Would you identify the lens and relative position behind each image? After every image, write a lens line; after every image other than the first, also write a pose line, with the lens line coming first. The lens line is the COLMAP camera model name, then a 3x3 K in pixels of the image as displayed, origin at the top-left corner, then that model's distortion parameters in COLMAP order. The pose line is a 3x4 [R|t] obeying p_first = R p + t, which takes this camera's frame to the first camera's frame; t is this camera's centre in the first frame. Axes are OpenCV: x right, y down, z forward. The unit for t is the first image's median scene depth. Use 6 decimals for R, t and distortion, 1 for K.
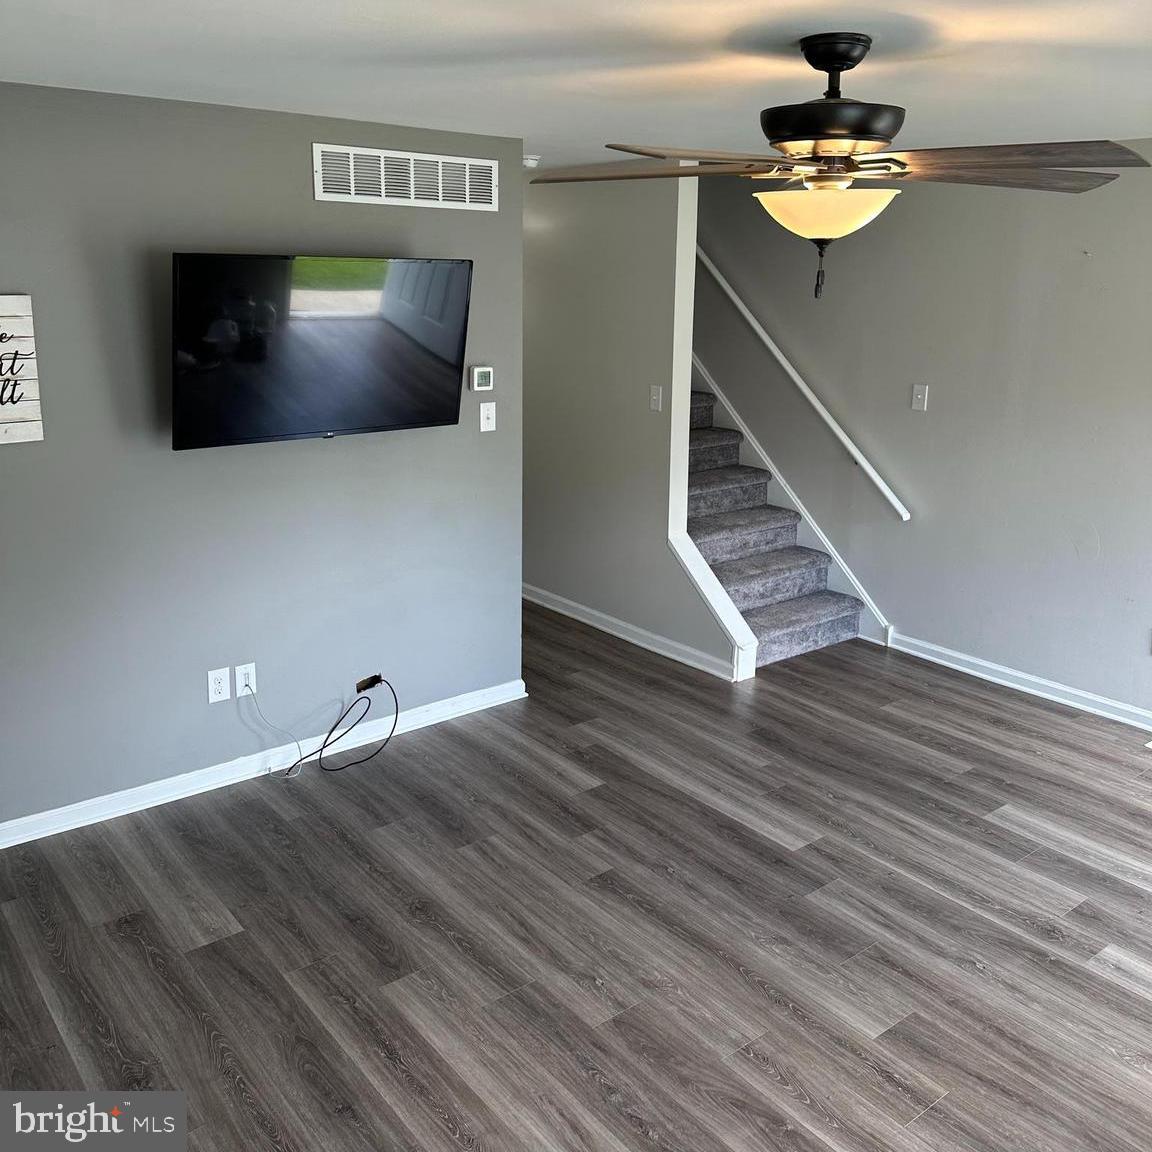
lens RADIAL K [[1066.6, 0, 574.0], [0, 1066.6, 481.5], [0, 0, 1]] dist [0.133757, -0.197524]
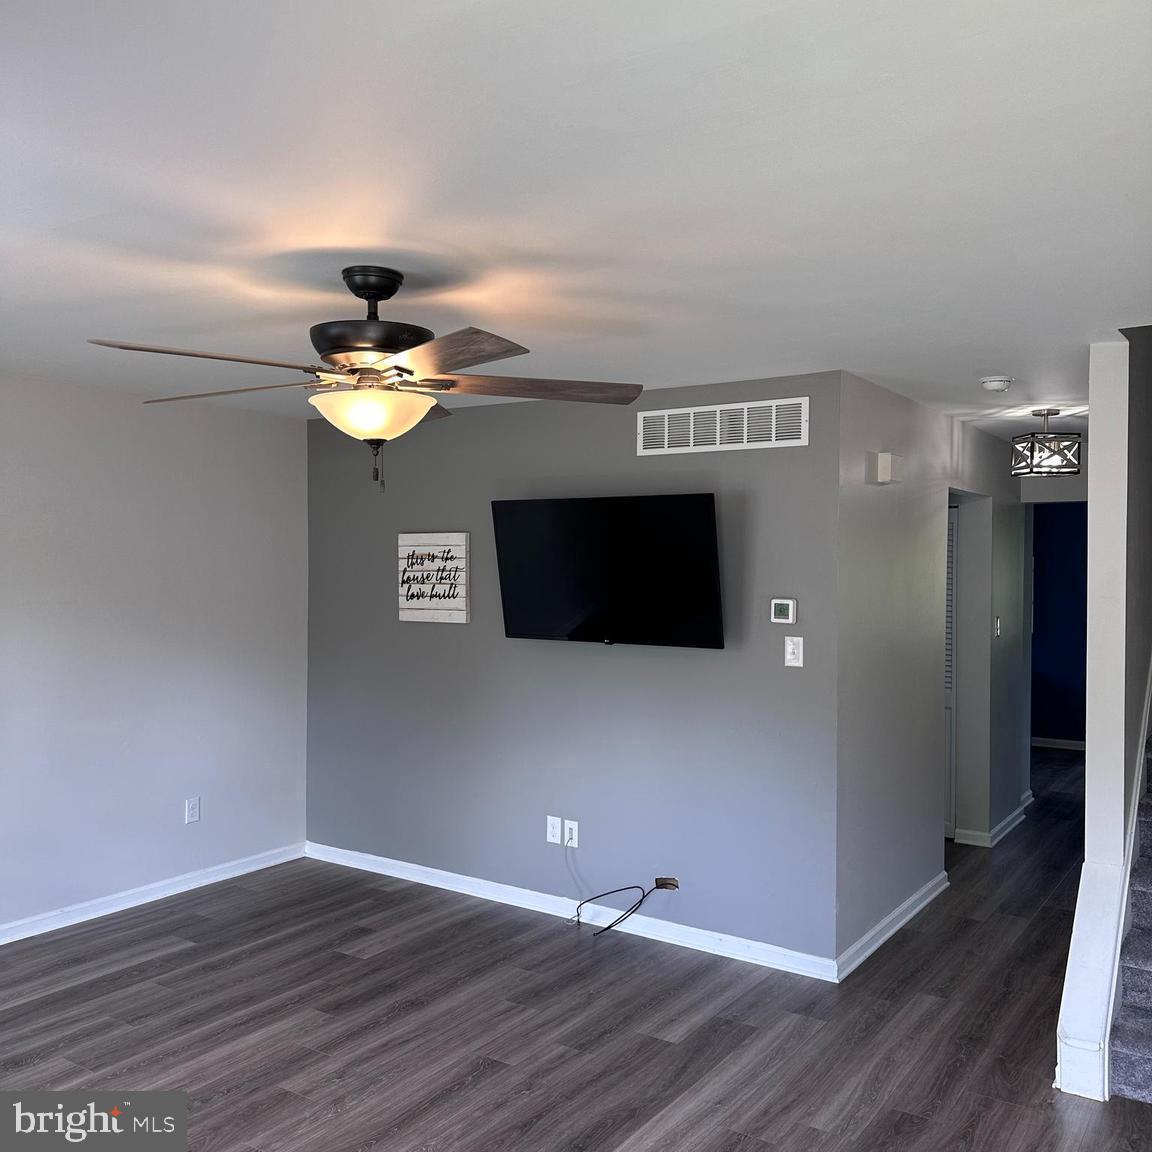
lens RADIAL K [[1080.3, 0, 577.0], [0, 1080.3, 578.0], [0, 0, 1]] dist [0.146315, -0.246821]
pose [[0.300321, 0.000308, -0.953838, 0.949562], [-0.189923, 0.979996, -0.059481, -0.035551], [0.934739, 0.199019, 0.294372, 0.608914]]
